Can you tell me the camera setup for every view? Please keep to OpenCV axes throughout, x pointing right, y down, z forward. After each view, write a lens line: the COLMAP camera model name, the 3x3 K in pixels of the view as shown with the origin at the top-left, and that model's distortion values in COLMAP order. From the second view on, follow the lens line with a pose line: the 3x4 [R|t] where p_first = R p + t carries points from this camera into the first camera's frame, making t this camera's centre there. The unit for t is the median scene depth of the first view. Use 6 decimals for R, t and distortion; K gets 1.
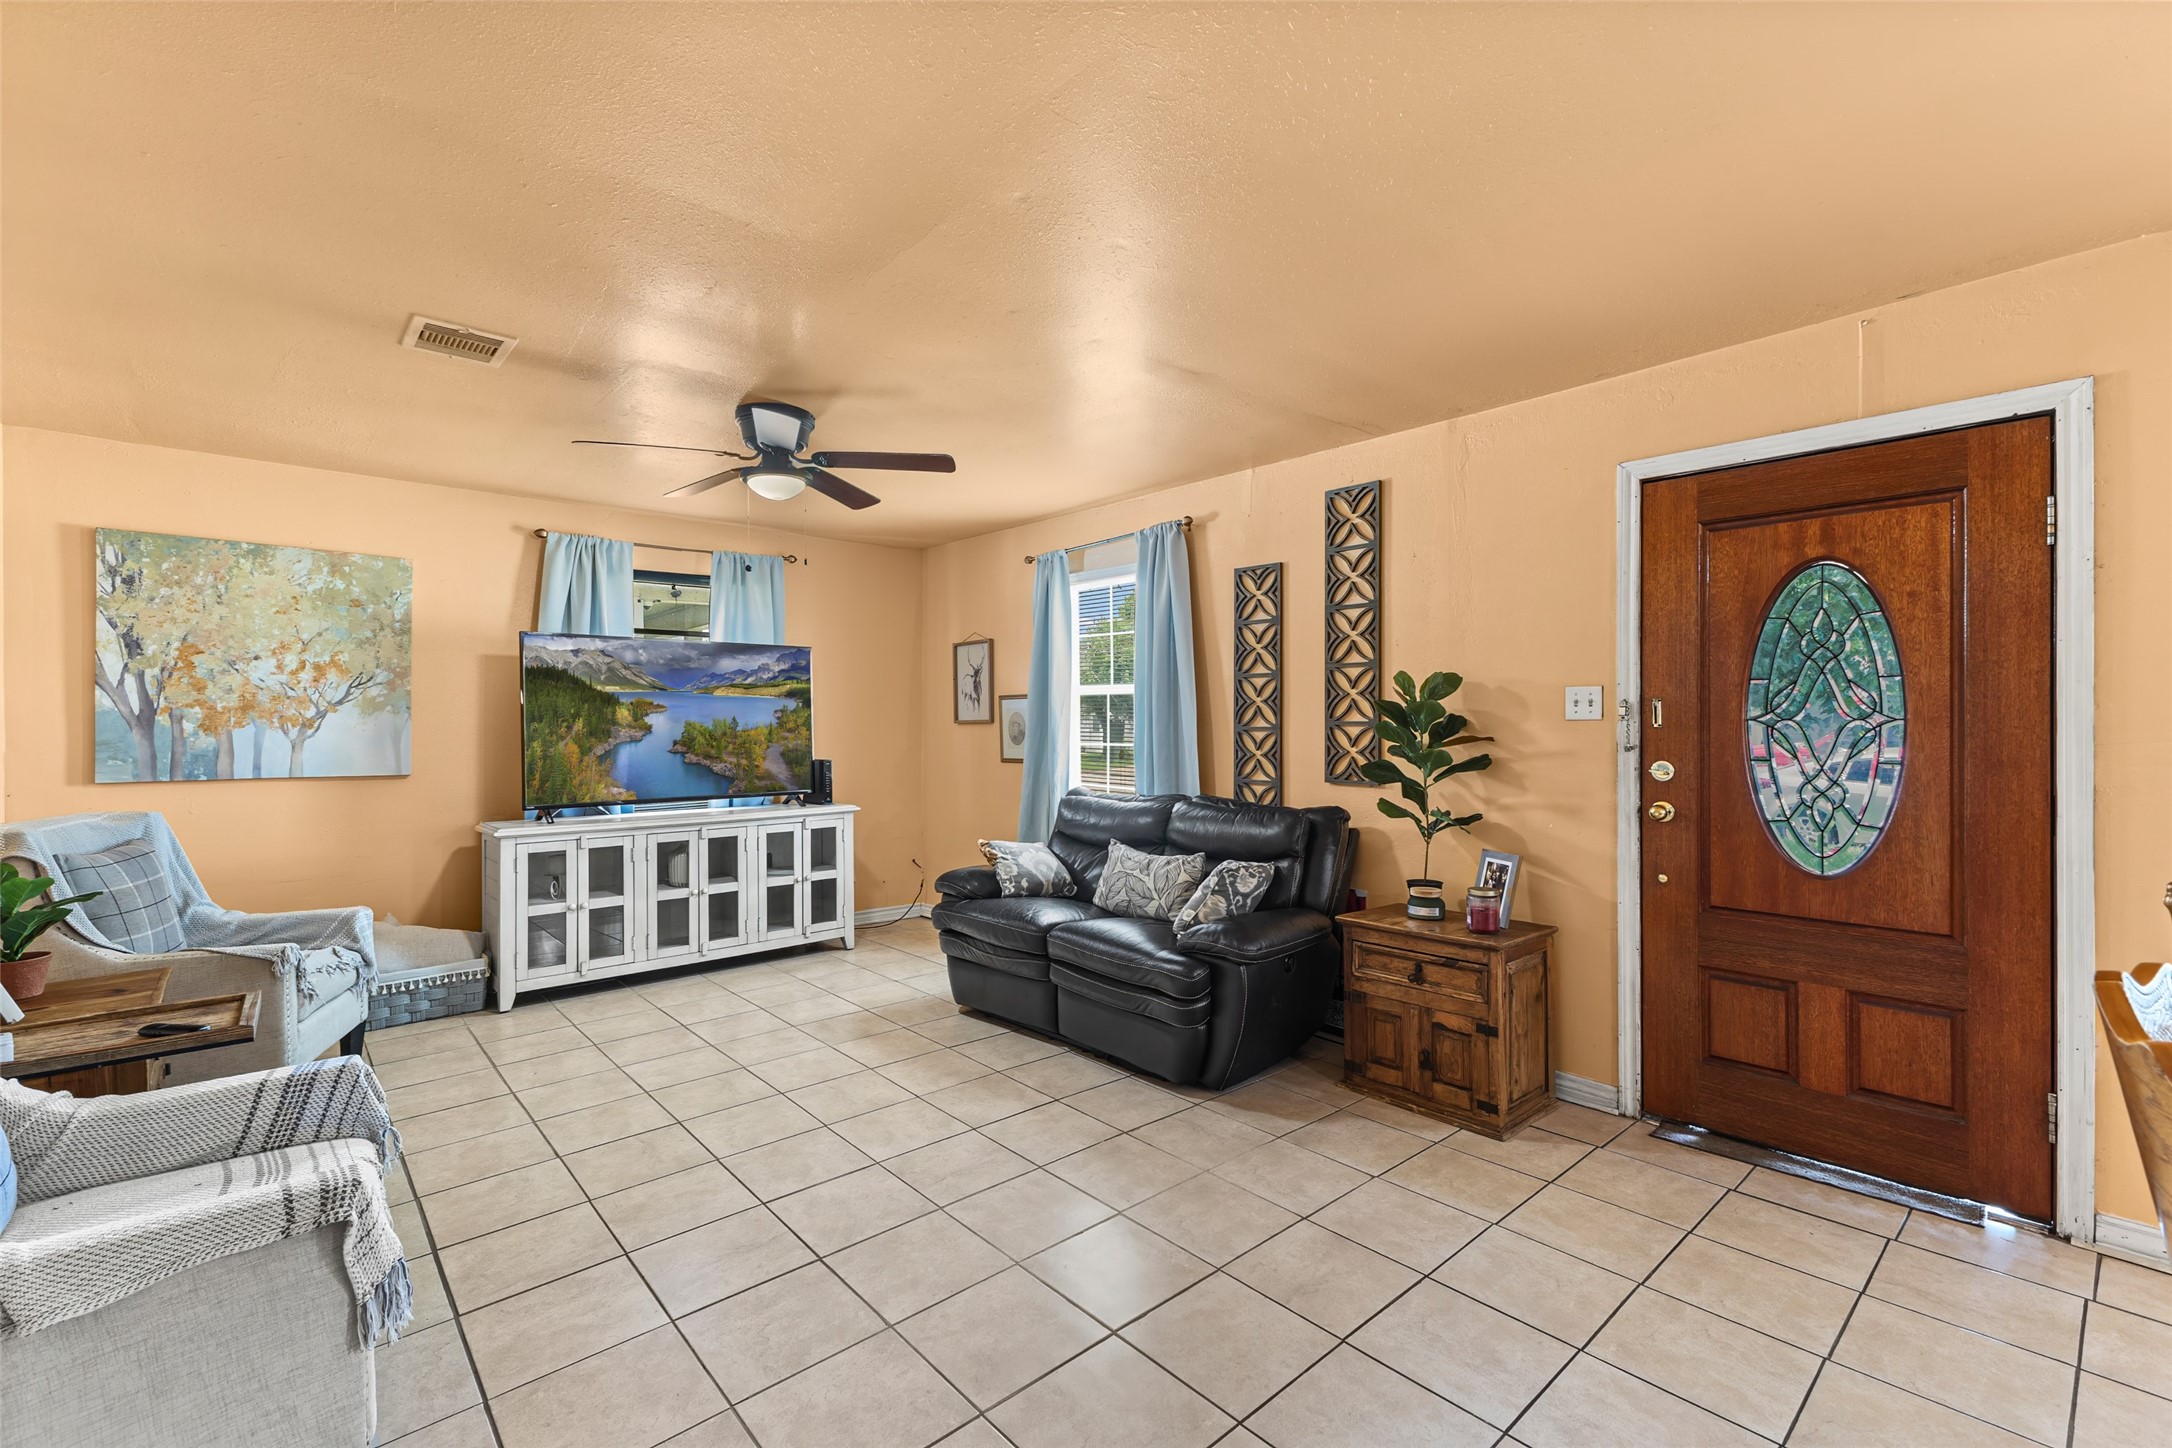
lens RADIAL K [[938.7, 0, 1086.0], [0, 938.7, 734.6], [0, 0, 1]] dist [0.010279, -0.003111]
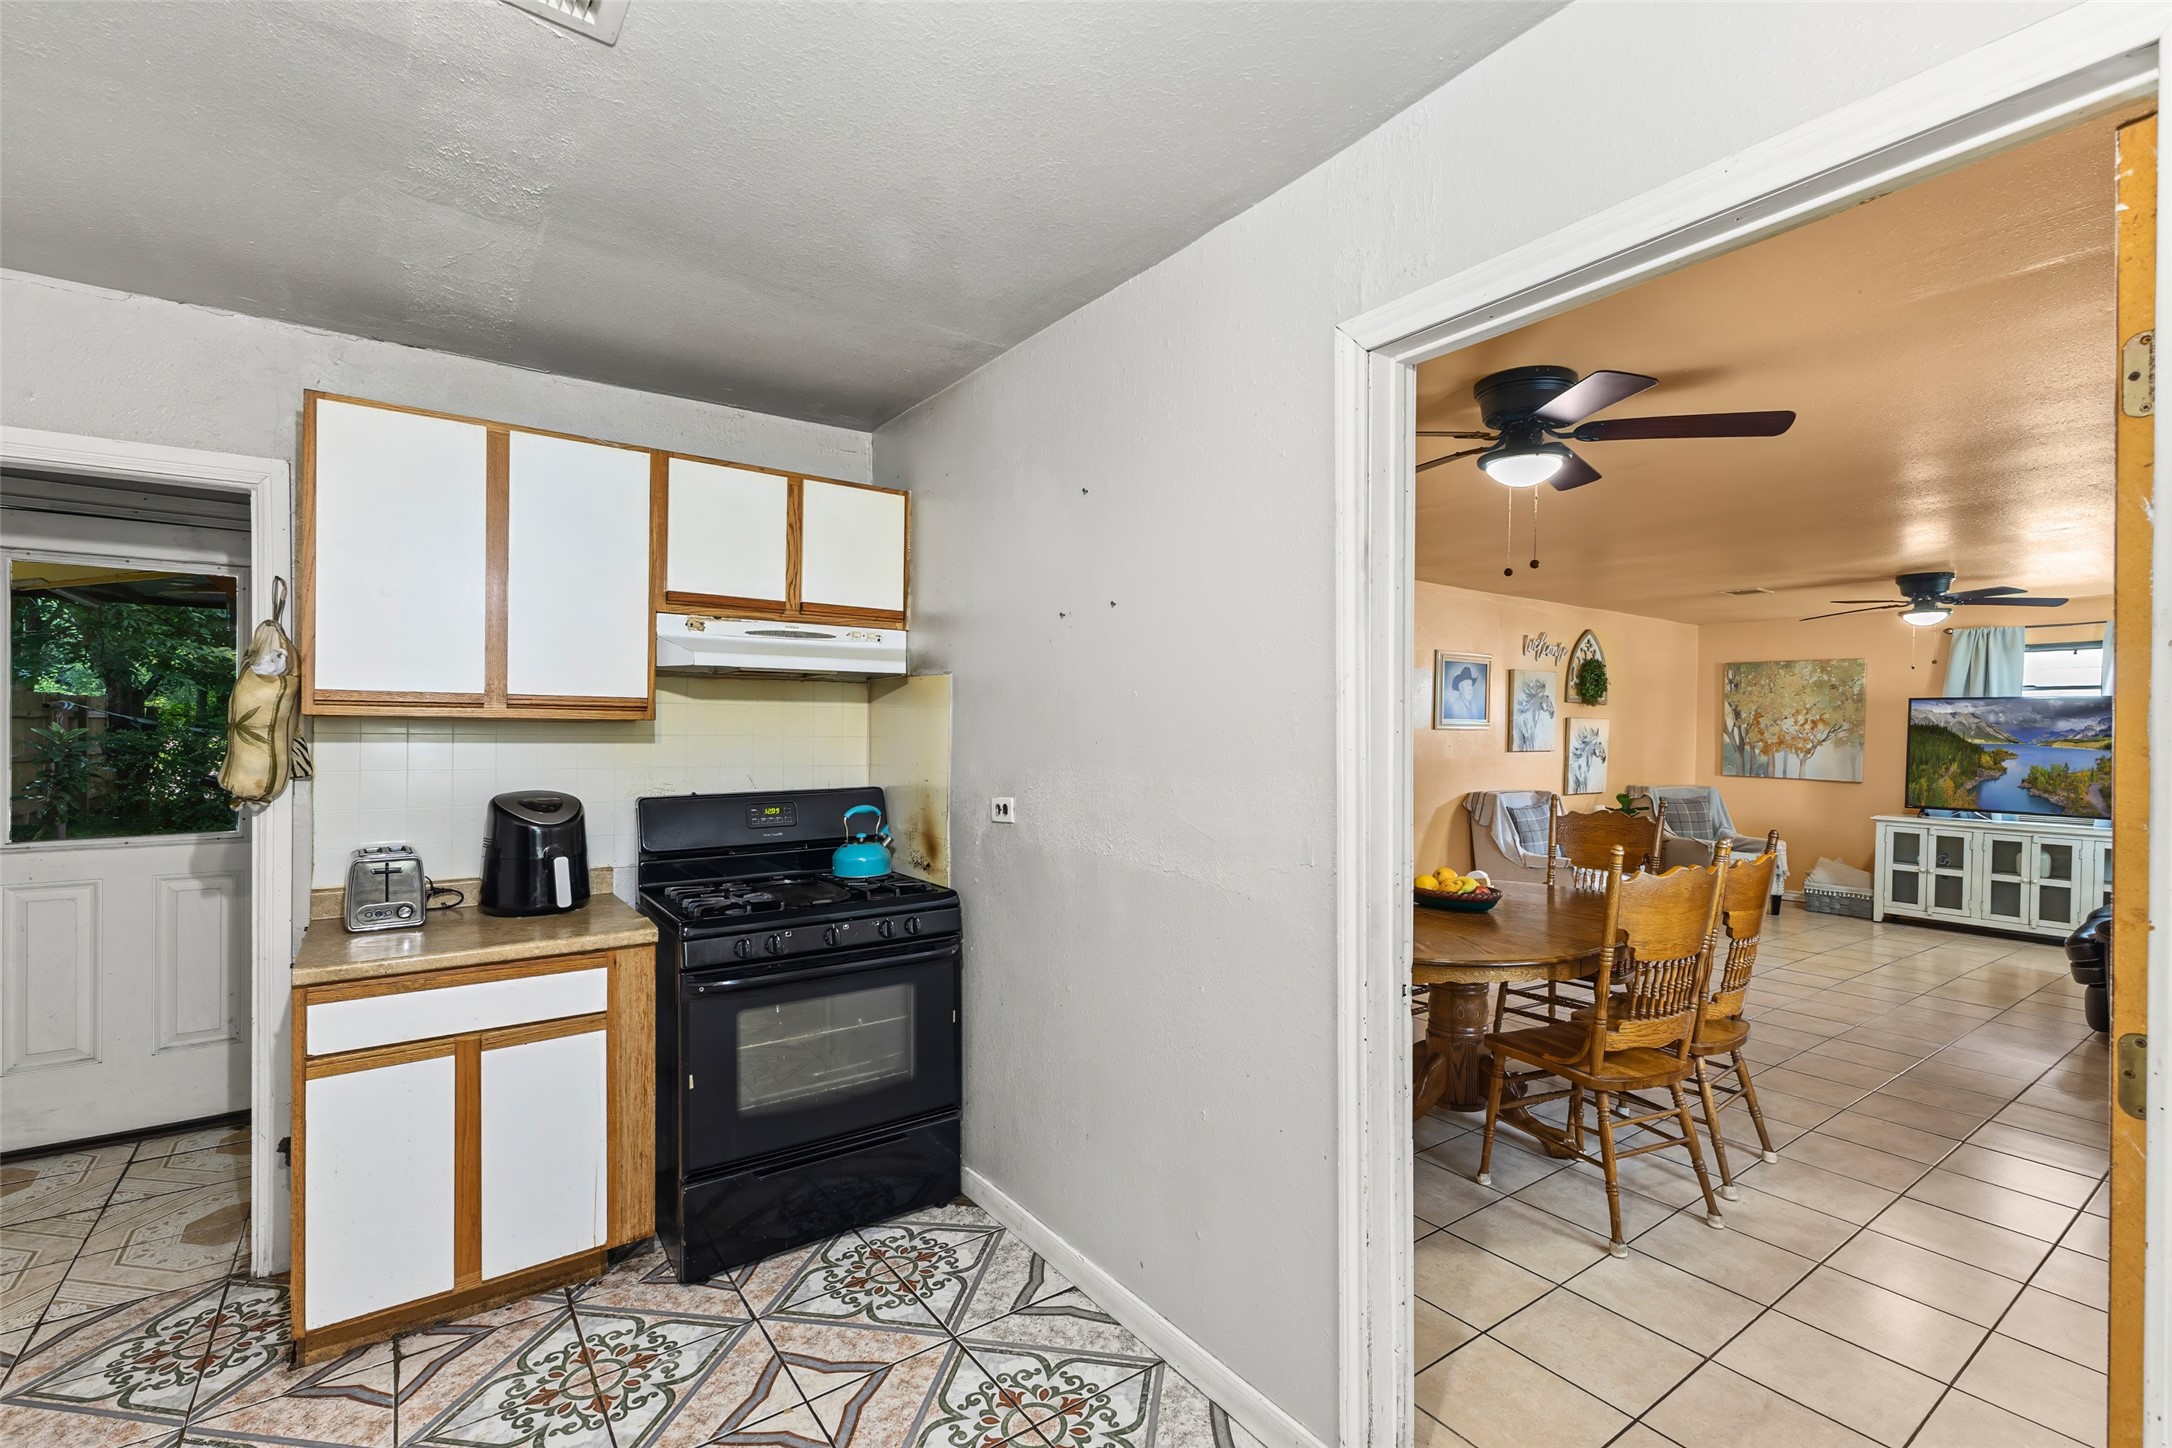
lens RADIAL K [[938.7, 0, 1100.4], [0, 938.7, 735.9], [0, 0, 1]] dist [0.010279, -0.003111]
pose [[-0.101161, 0.009060, -0.994829, 1.829063], [-0.025136, 0.999616, 0.011660, -0.043196], [0.994552, 0.026185, -0.100895, -0.355525]]
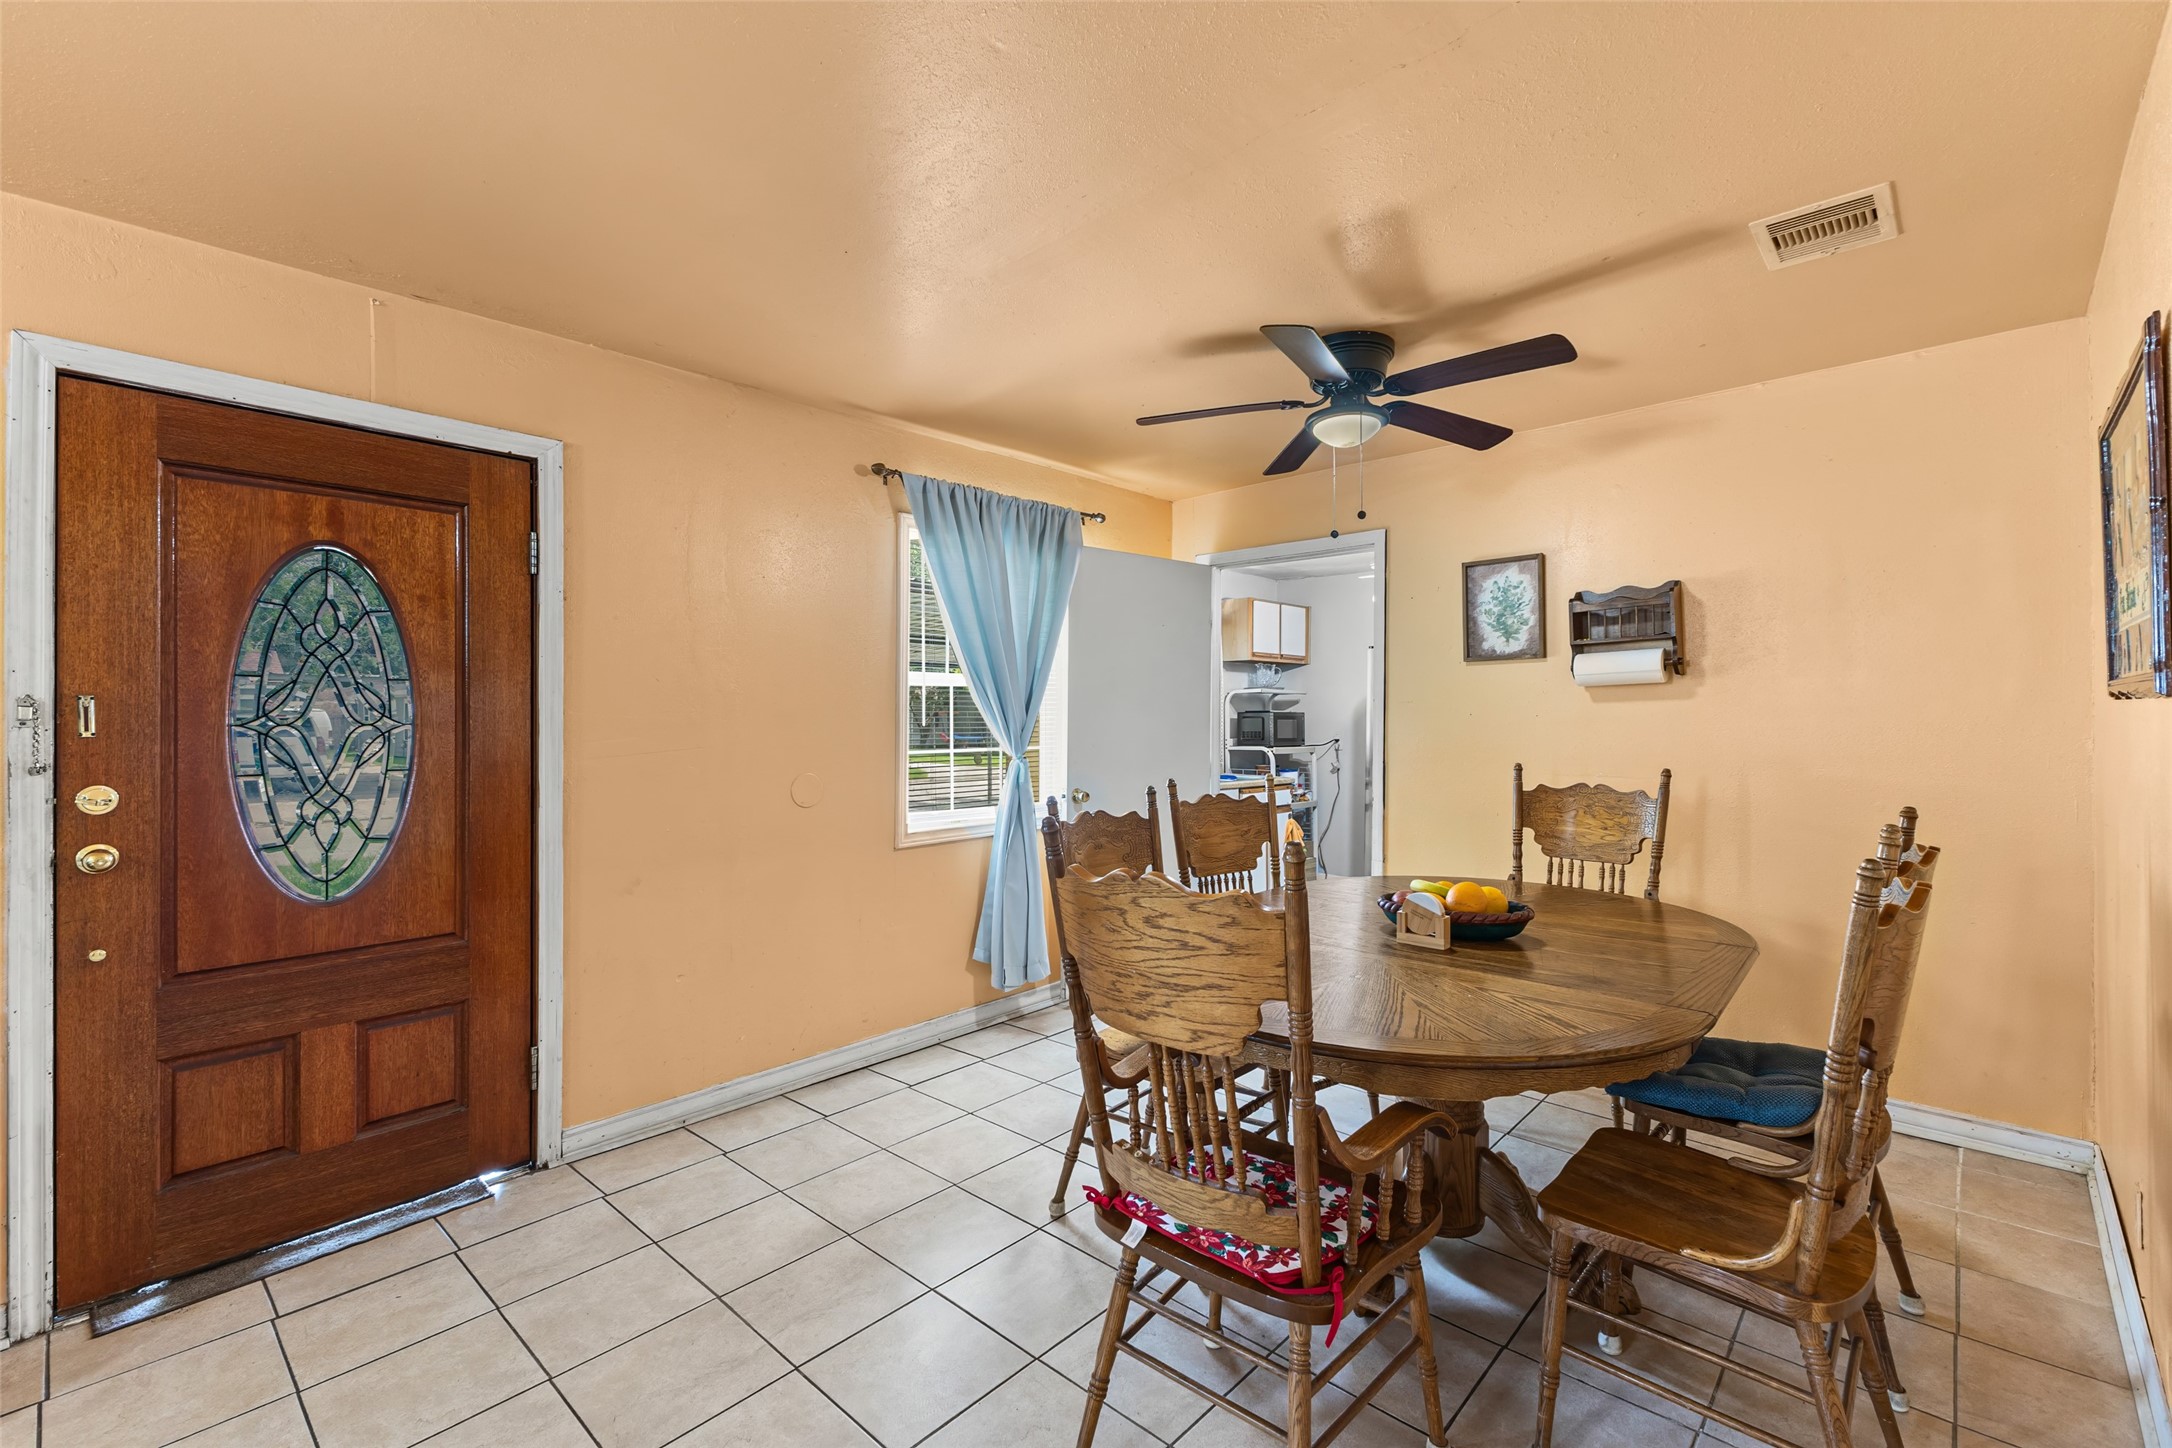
lens RADIAL K [[938.7, 0, 1081.7], [0, 938.7, 722.0], [0, 0, 1]] dist [0.010279, -0.003111]
pose [[-0.103176, 0.004825, 0.994651, -0.161093], [0.025159, 0.999681, -0.002239, 0.001083], [-0.994345, 0.024793, -0.103265, 0.361920]]
